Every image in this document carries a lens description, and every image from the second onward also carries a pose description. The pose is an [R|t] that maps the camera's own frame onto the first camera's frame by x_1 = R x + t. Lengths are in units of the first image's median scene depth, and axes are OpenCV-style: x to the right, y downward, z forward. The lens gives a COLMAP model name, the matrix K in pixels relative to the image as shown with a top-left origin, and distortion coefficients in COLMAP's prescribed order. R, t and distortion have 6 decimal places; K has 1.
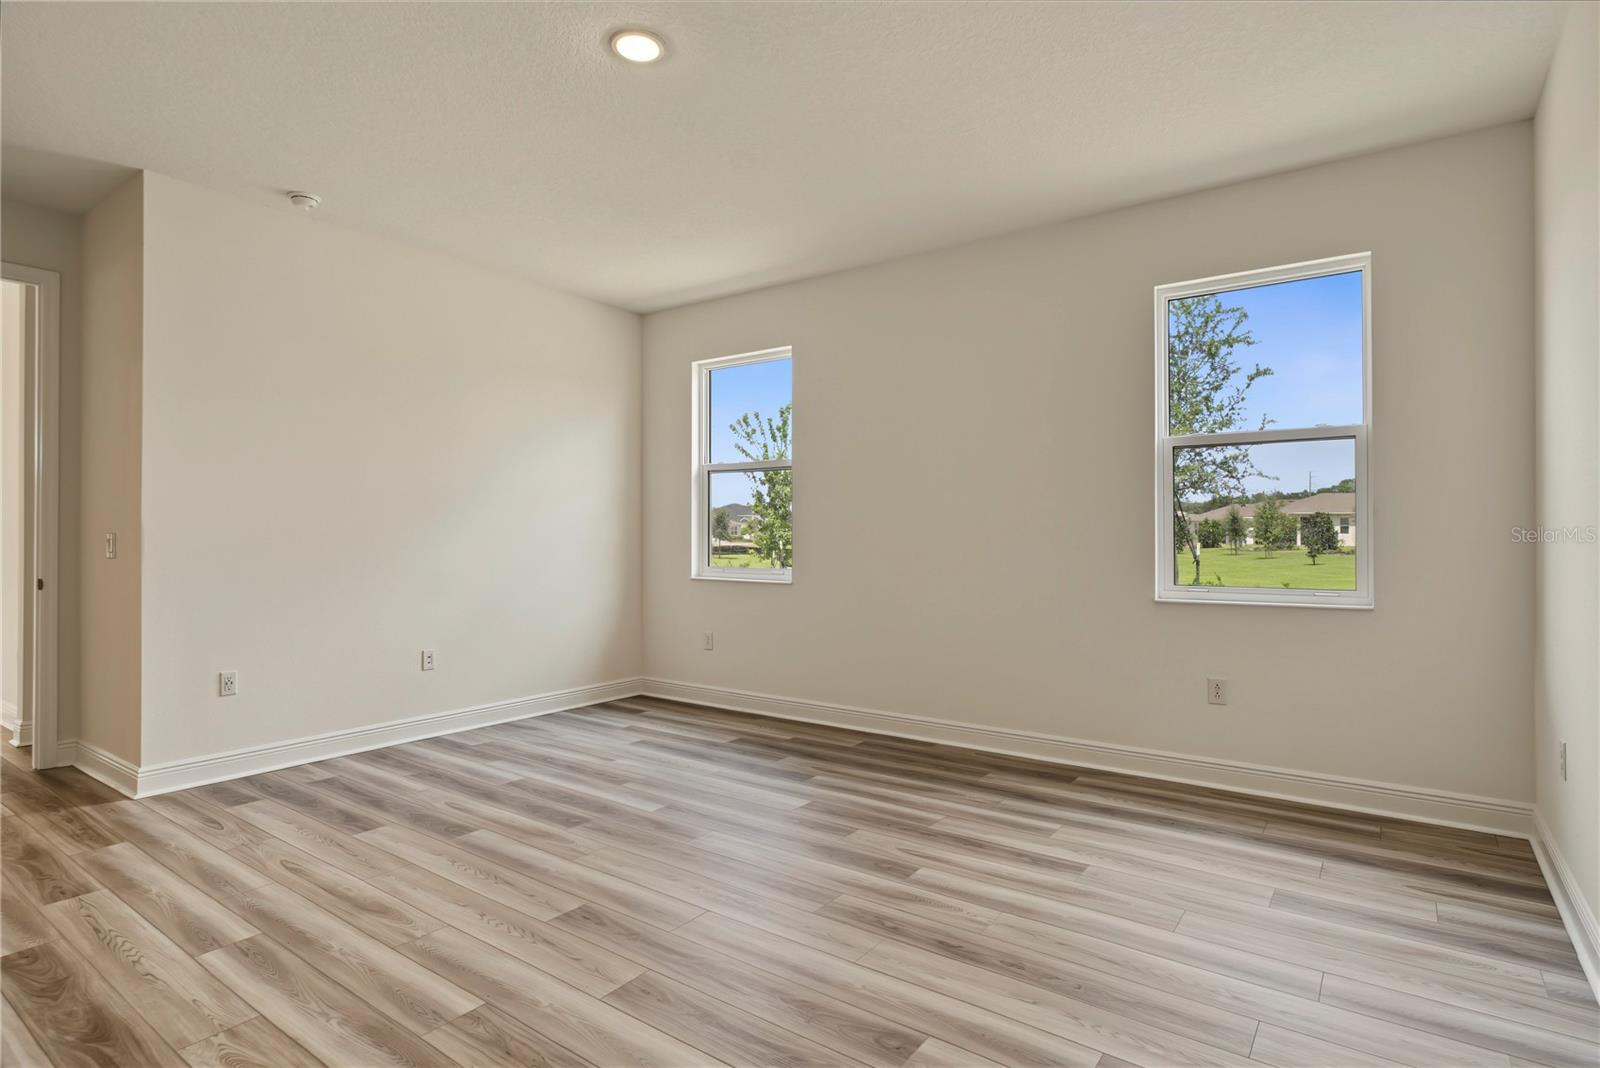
lens RADIAL K [[823.1, 0, 802.3], [0, 823.1, 527.4], [0, 0, 1]] dist [-0.002260, -0.000242]
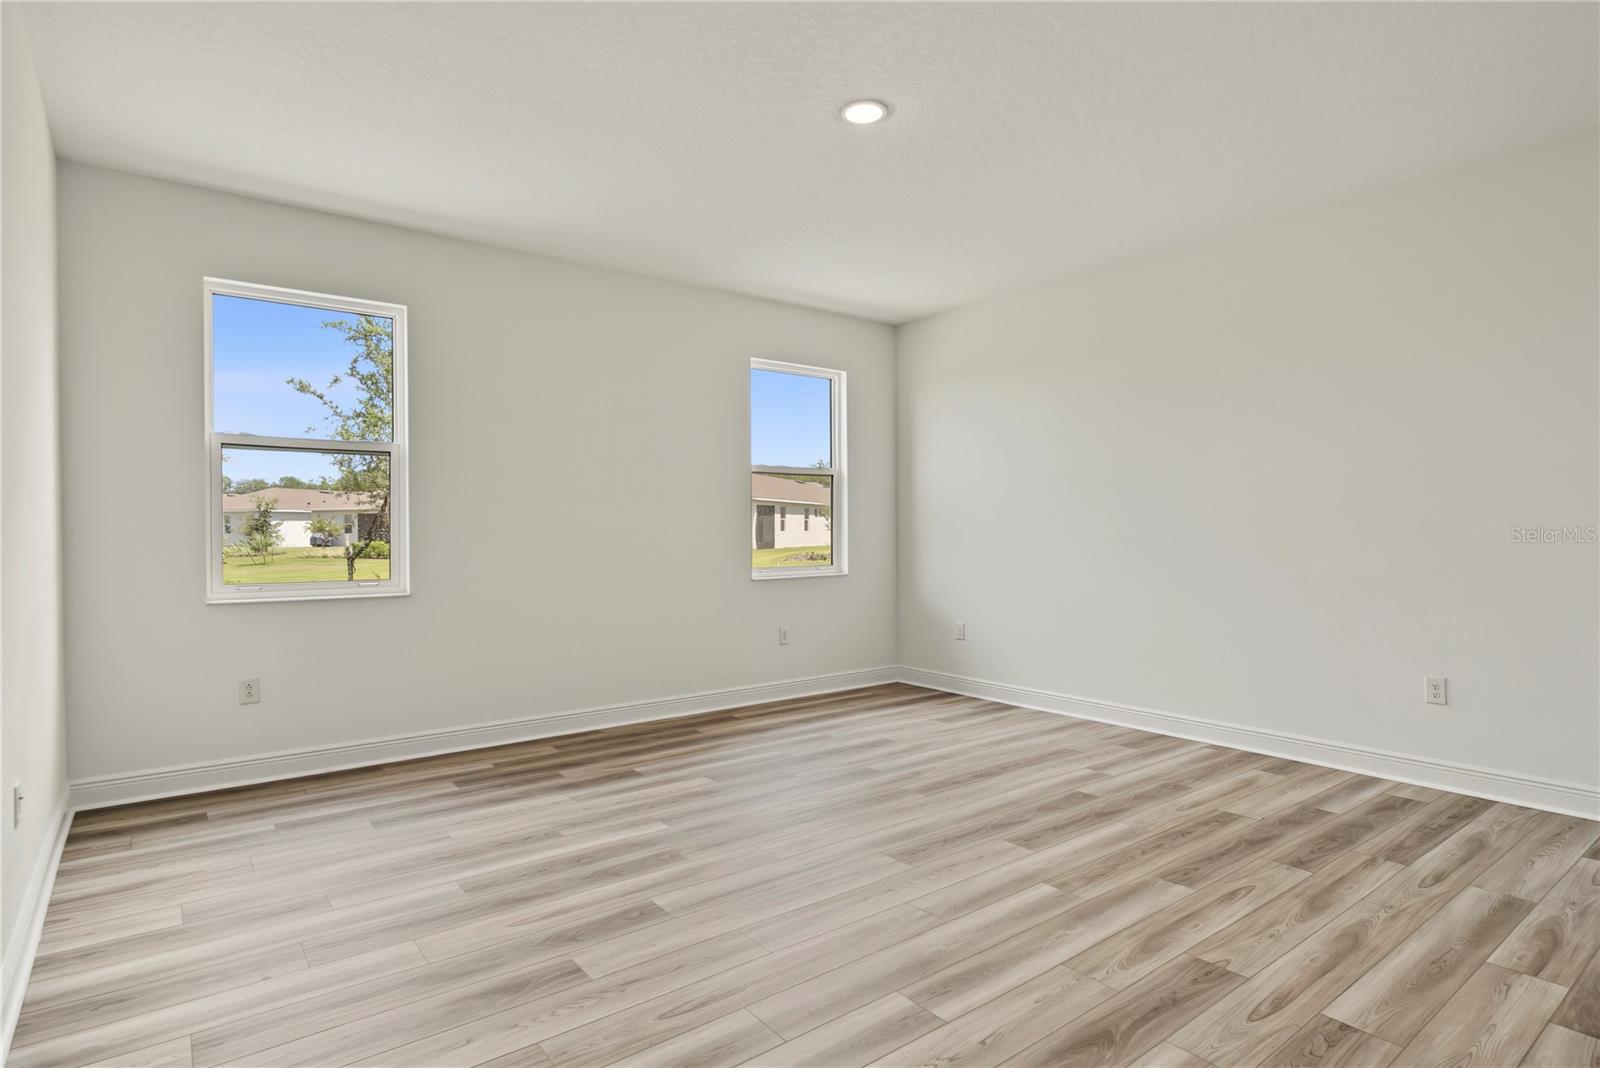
lens RADIAL K [[827.7, 0, 794.3], [0, 827.7, 537.6], [0, 0, 1]] dist [-0.002019, 0.000925]
pose [[0.290908, -0.008541, 0.956713, -1.097178], [-0.002922, 0.999948, 0.009815, 0.000431], [-0.956747, -0.005651, 0.290868, 0.609686]]
